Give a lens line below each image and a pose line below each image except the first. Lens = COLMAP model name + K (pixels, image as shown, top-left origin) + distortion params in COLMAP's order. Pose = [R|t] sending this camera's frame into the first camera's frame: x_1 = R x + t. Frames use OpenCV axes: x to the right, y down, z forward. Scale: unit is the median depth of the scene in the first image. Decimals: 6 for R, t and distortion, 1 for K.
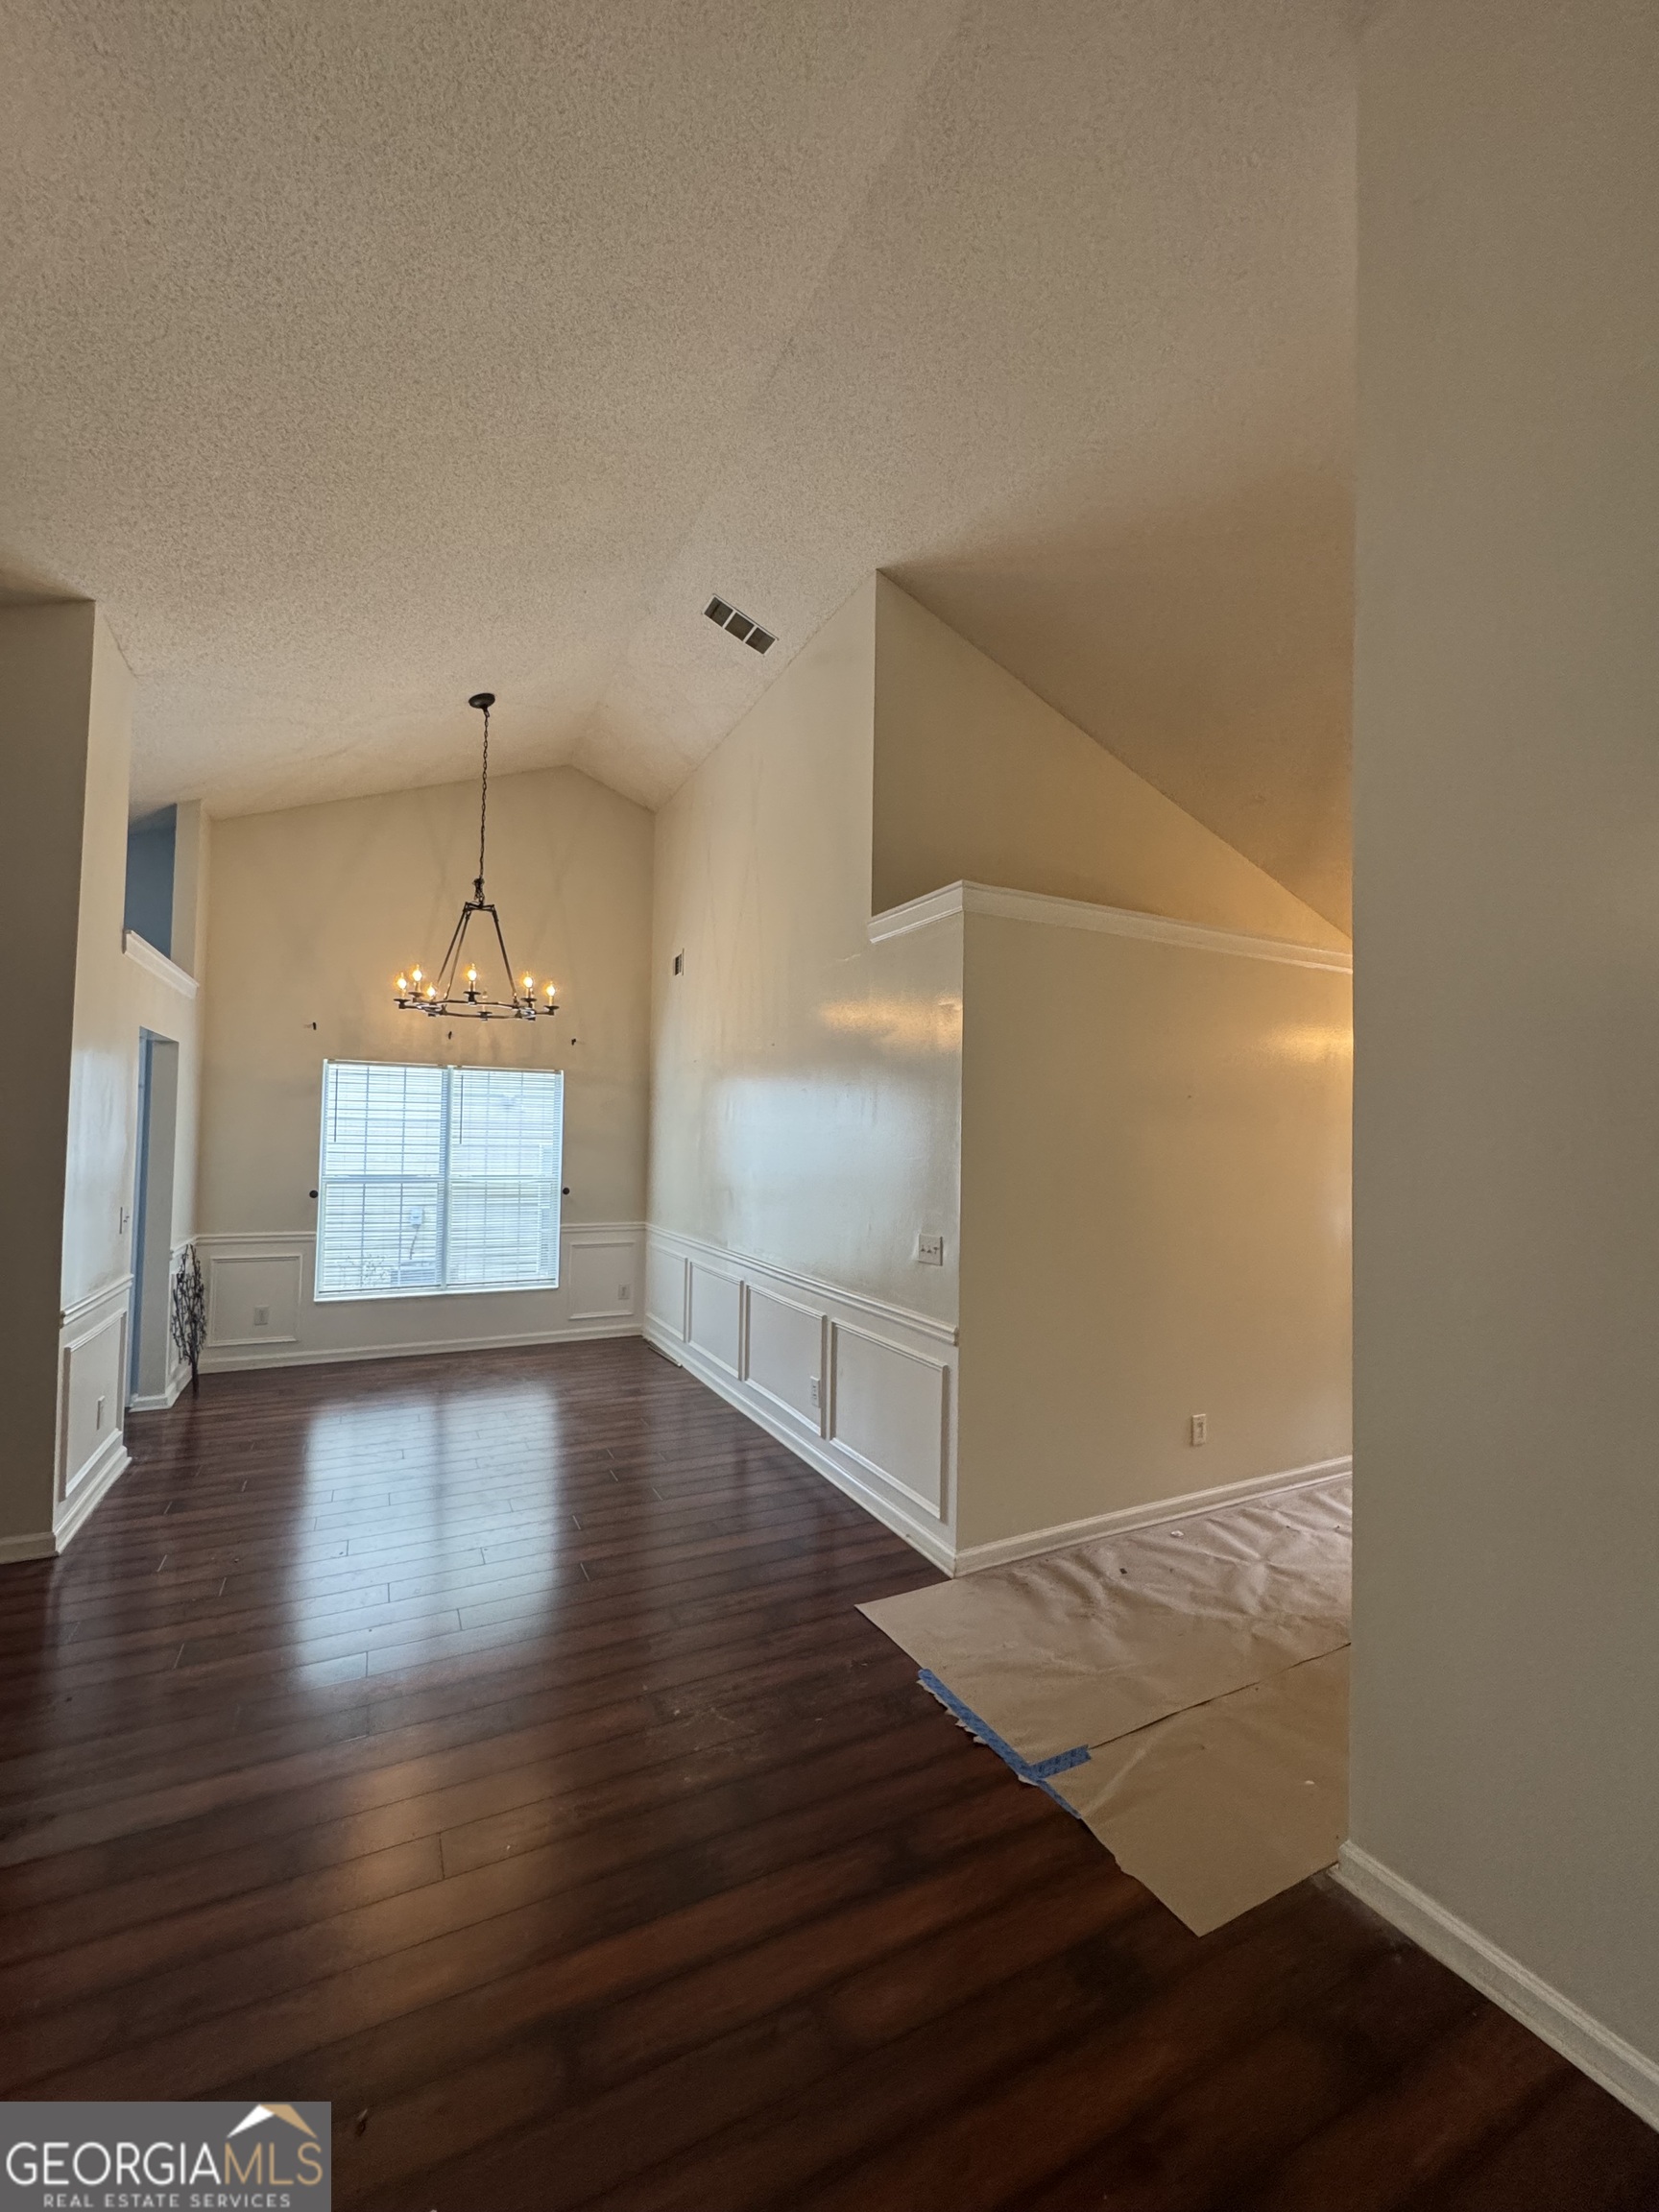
lens RADIAL K [[885.4, 0, 830.0], [0, 885.4, 1104.6], [0, 0, 1]] dist [-0.002340, 0.000066]
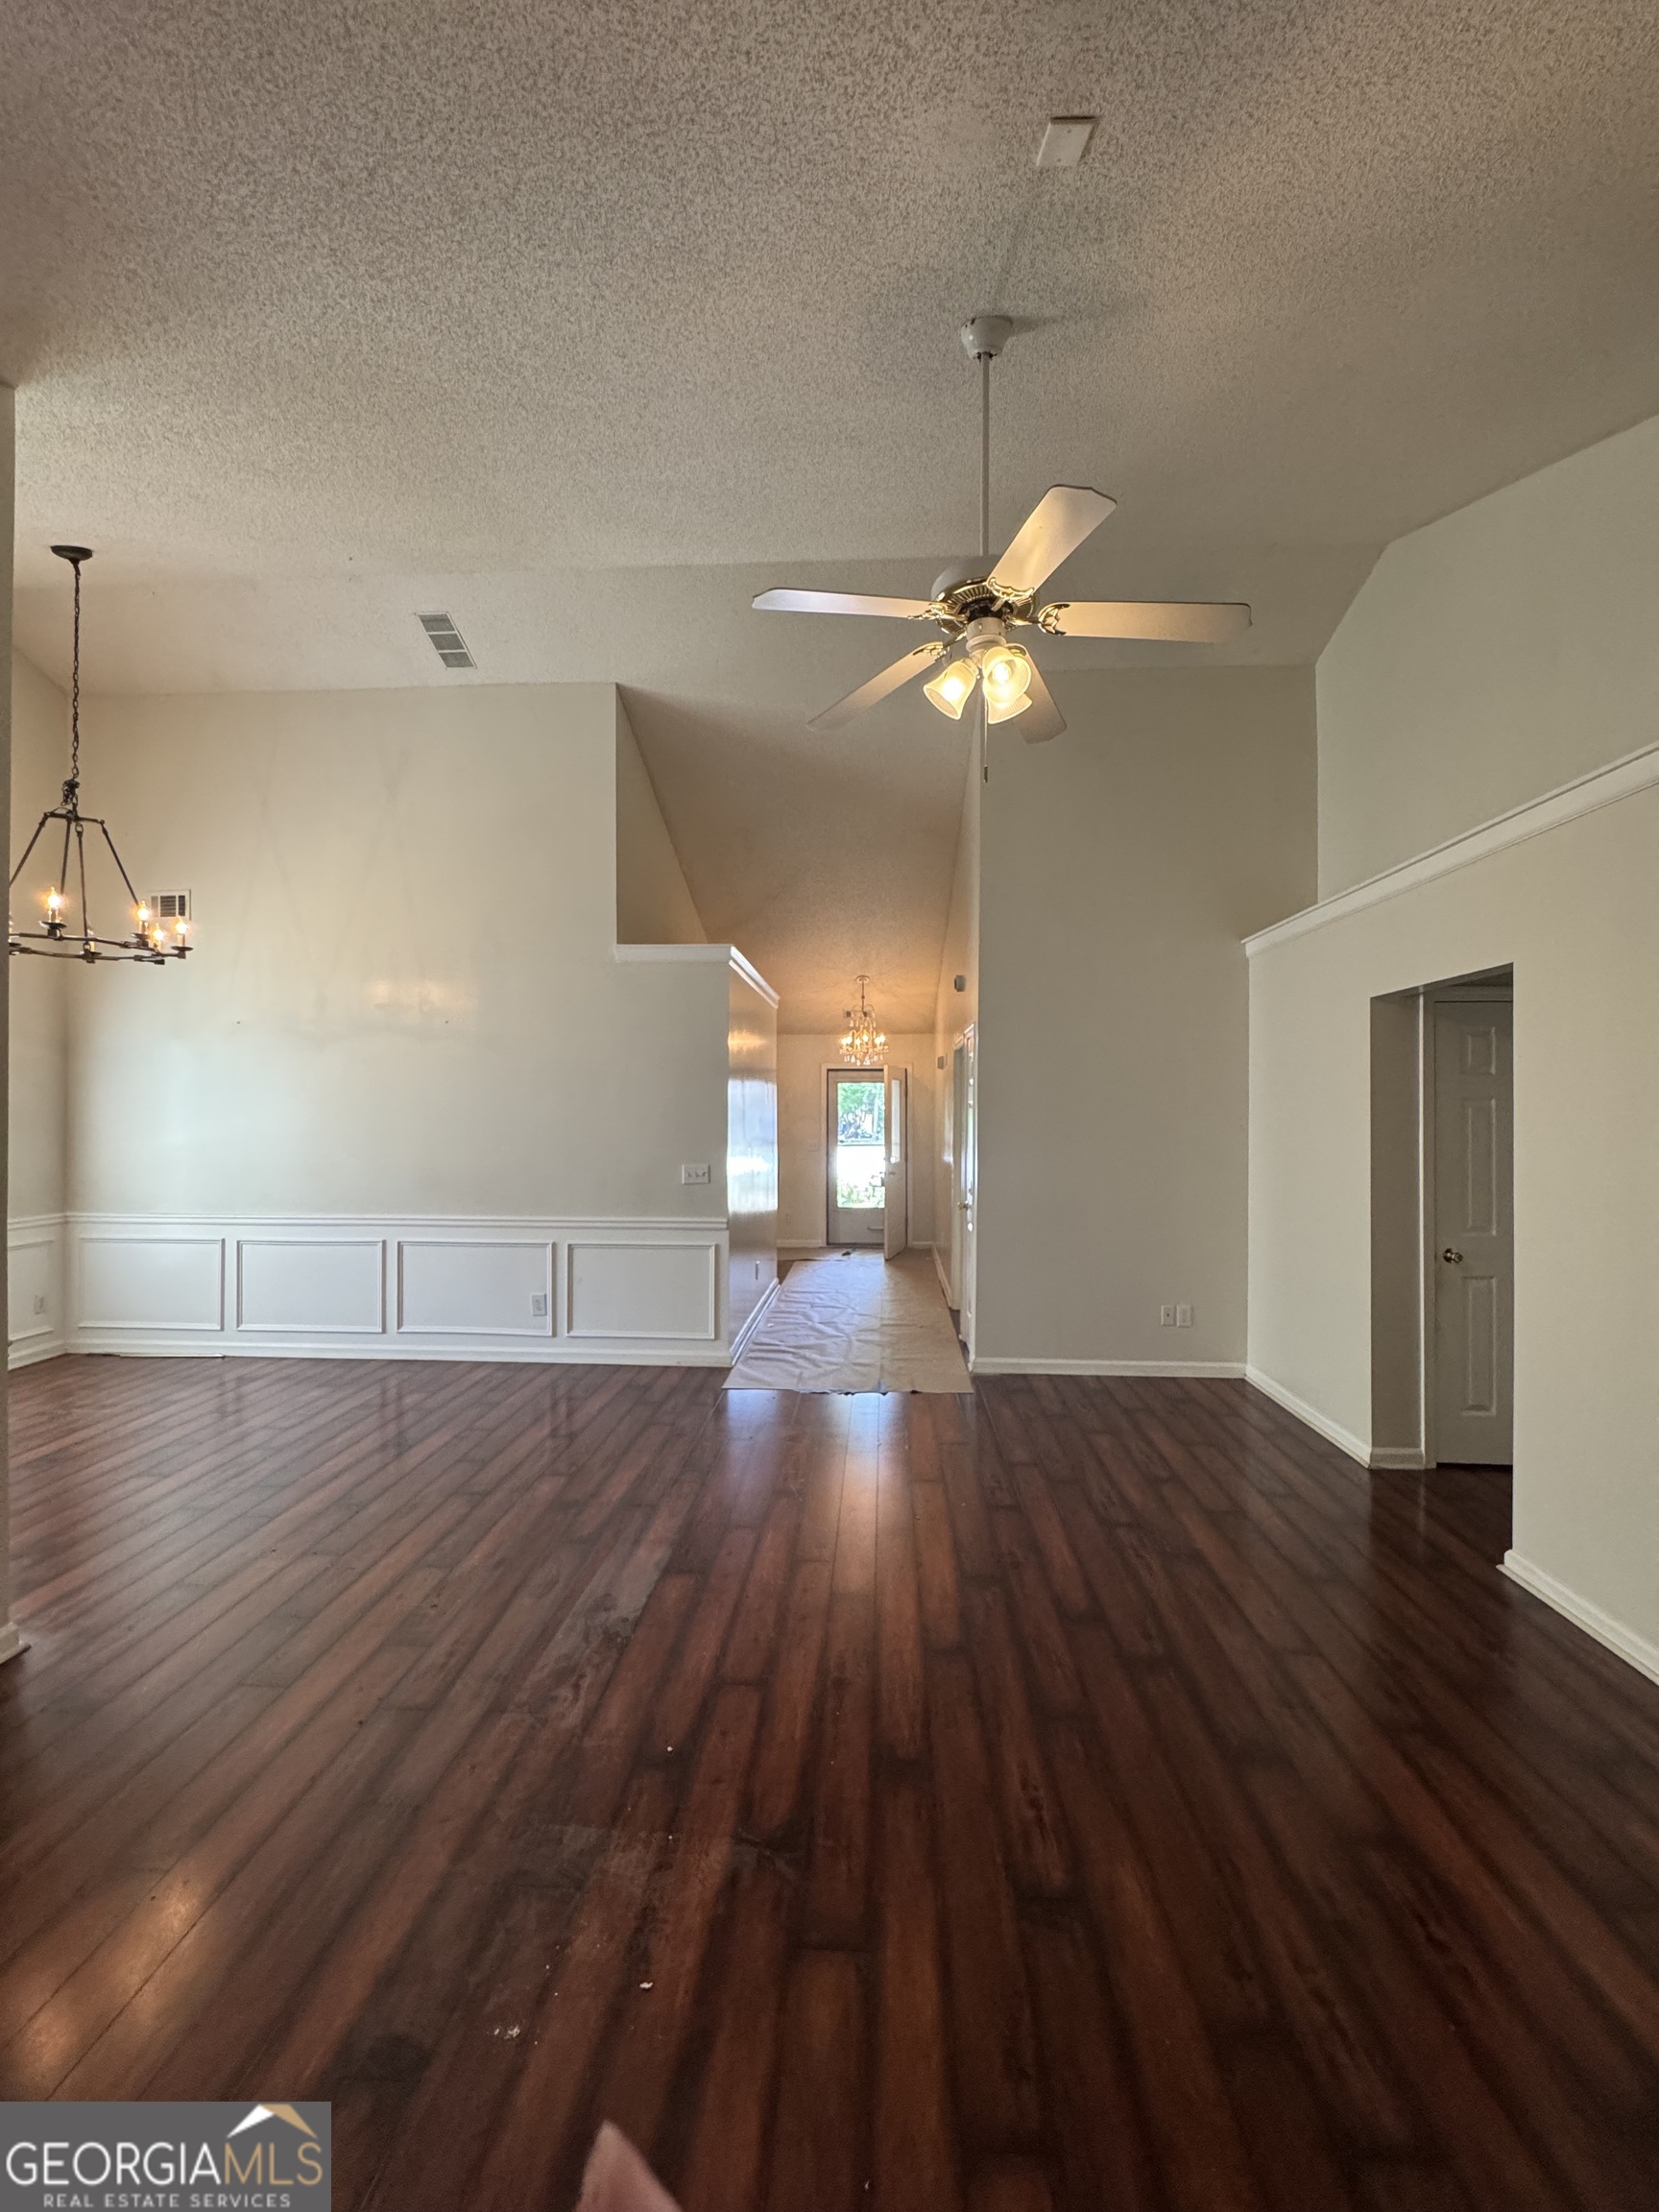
lens RADIAL K [[885.4, 0, 830.9], [0, 885.4, 1104.3], [0, 0, 1]] dist [-0.002340, 0.000066]
pose [[0.508592, -0.008983, 0.860961, -0.765581], [-0.024474, 0.999391, 0.024885, -0.002904], [-0.860660, -0.033728, 0.508062, 0.006528]]
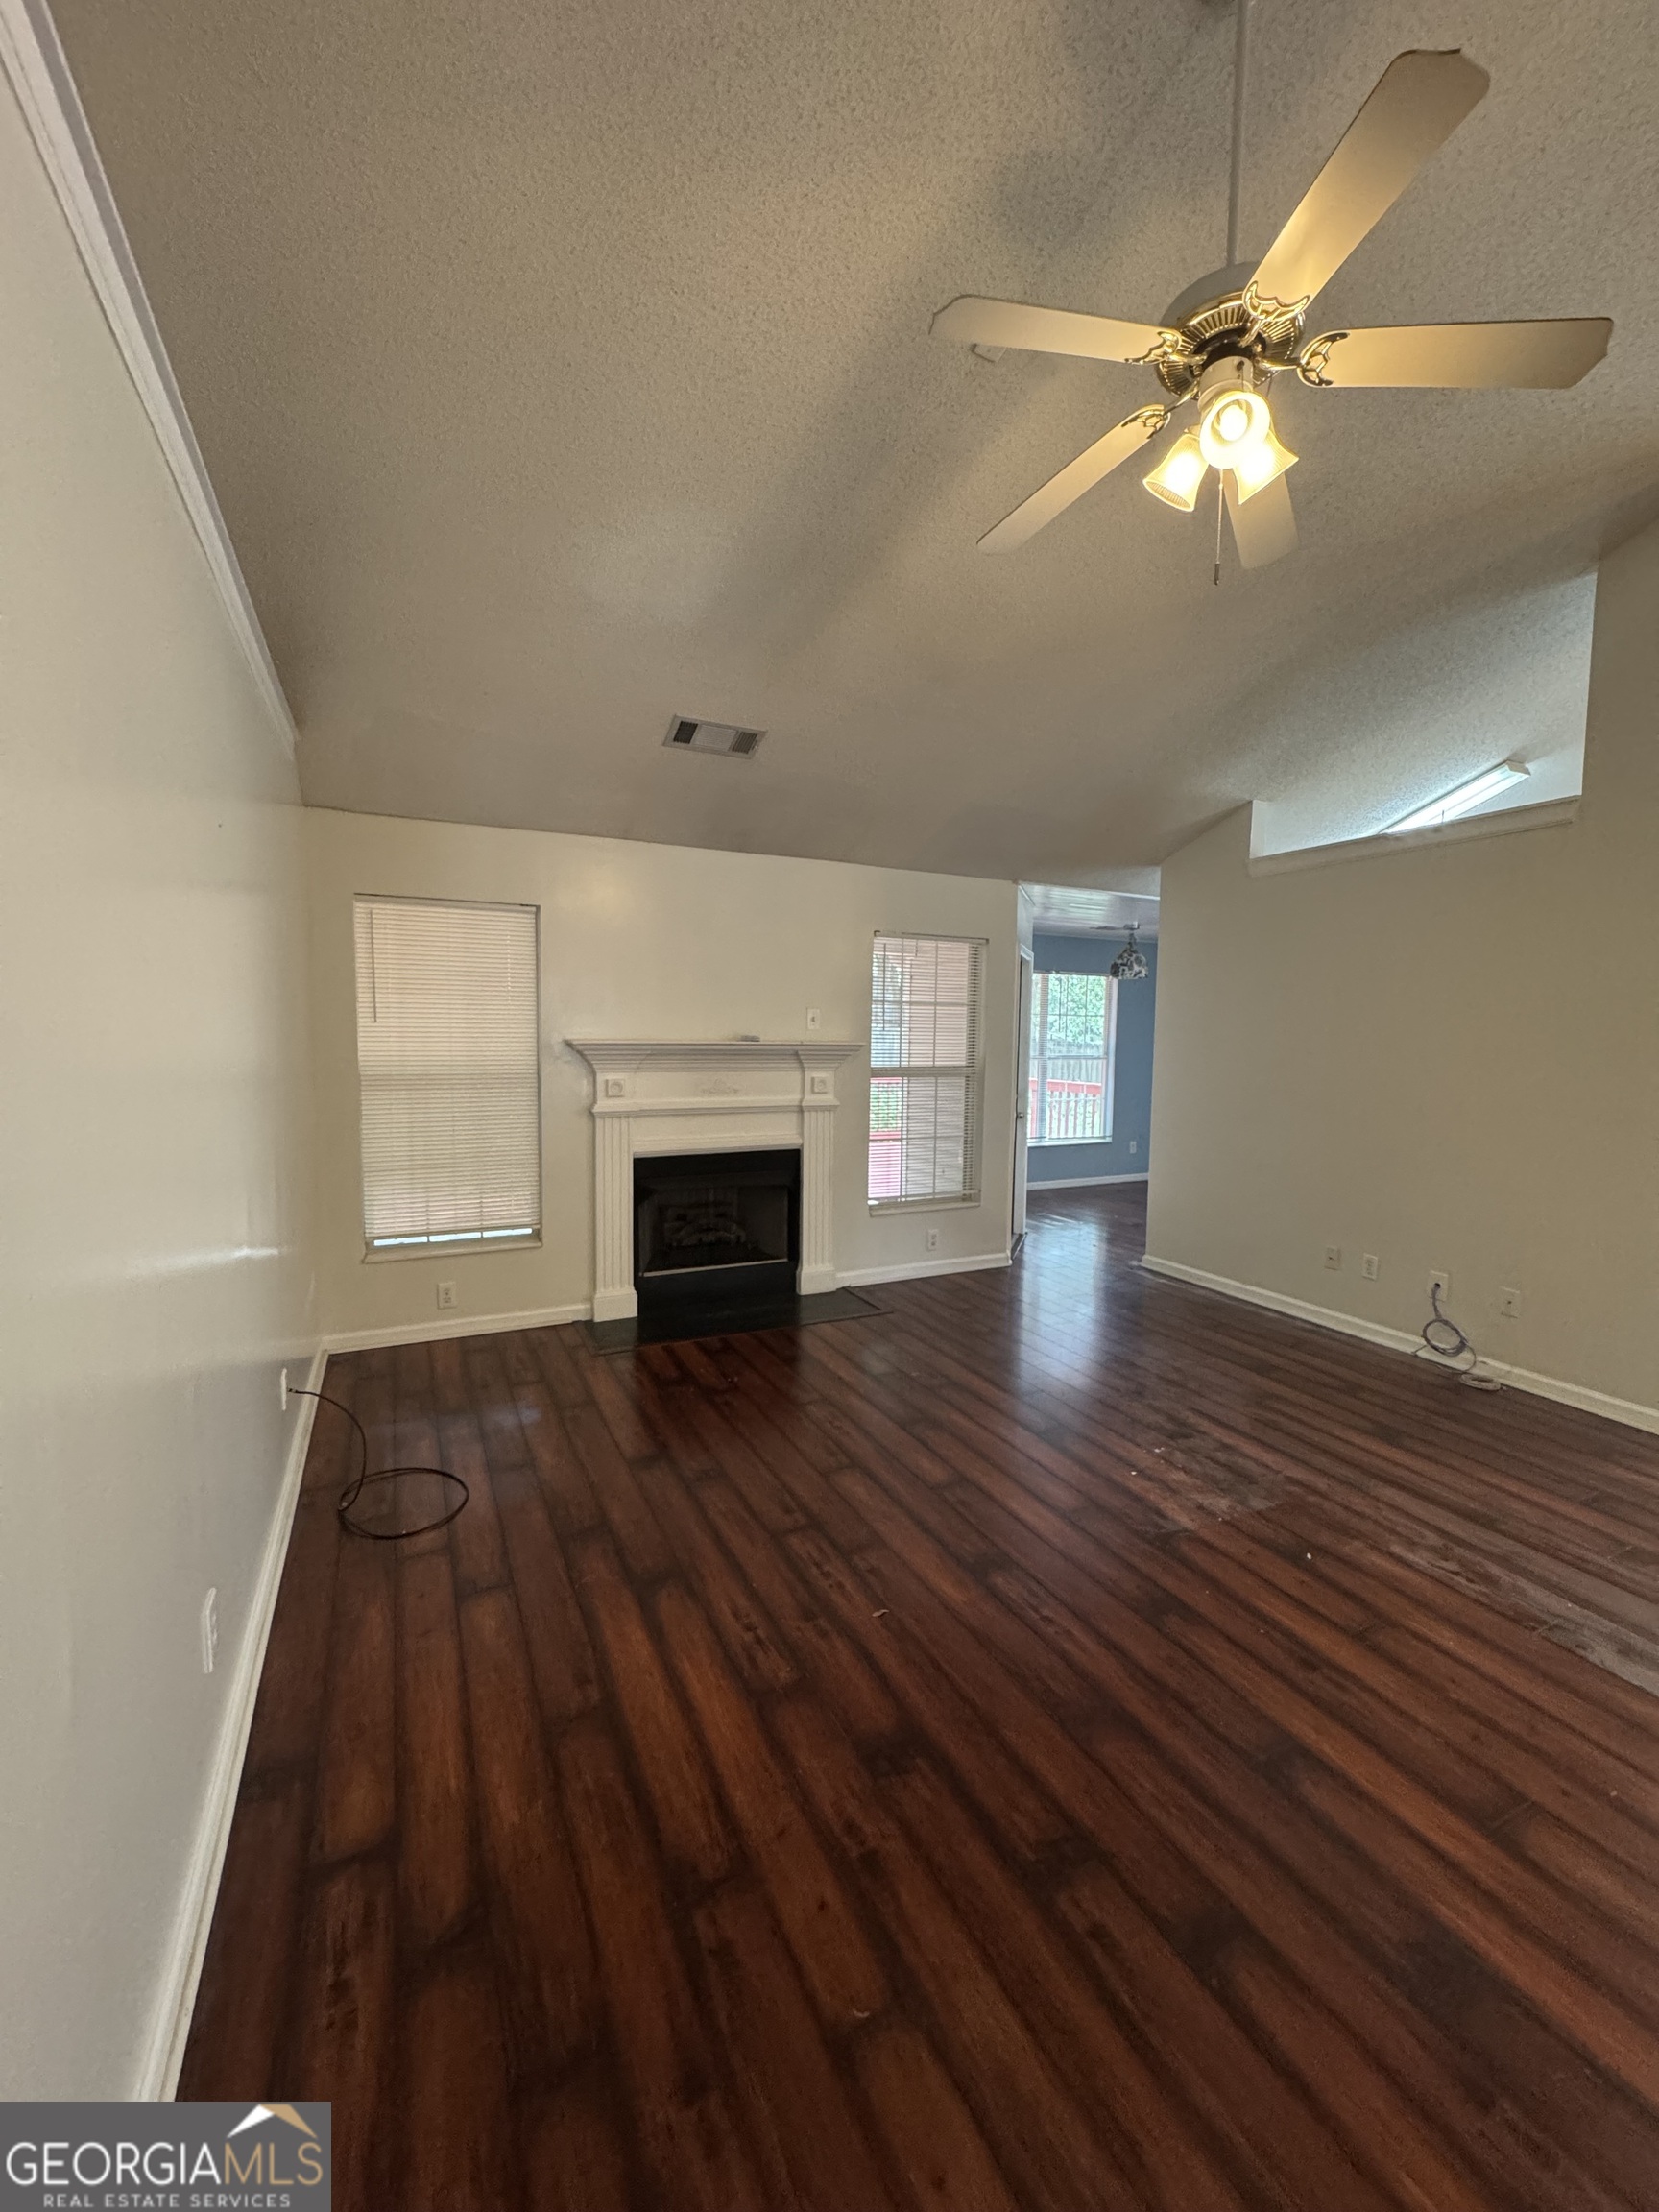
lens RADIAL K [[885.4, 0, 834.5], [0, 885.4, 1102.5], [0, 0, 1]] dist [-0.002340, 0.000066]
pose [[-0.013462, 0.065056, -0.997791, 0.046671], [0.020463, 0.997690, 0.064773, 0.024030], [0.999700, -0.019545, -0.014763, 0.021789]]
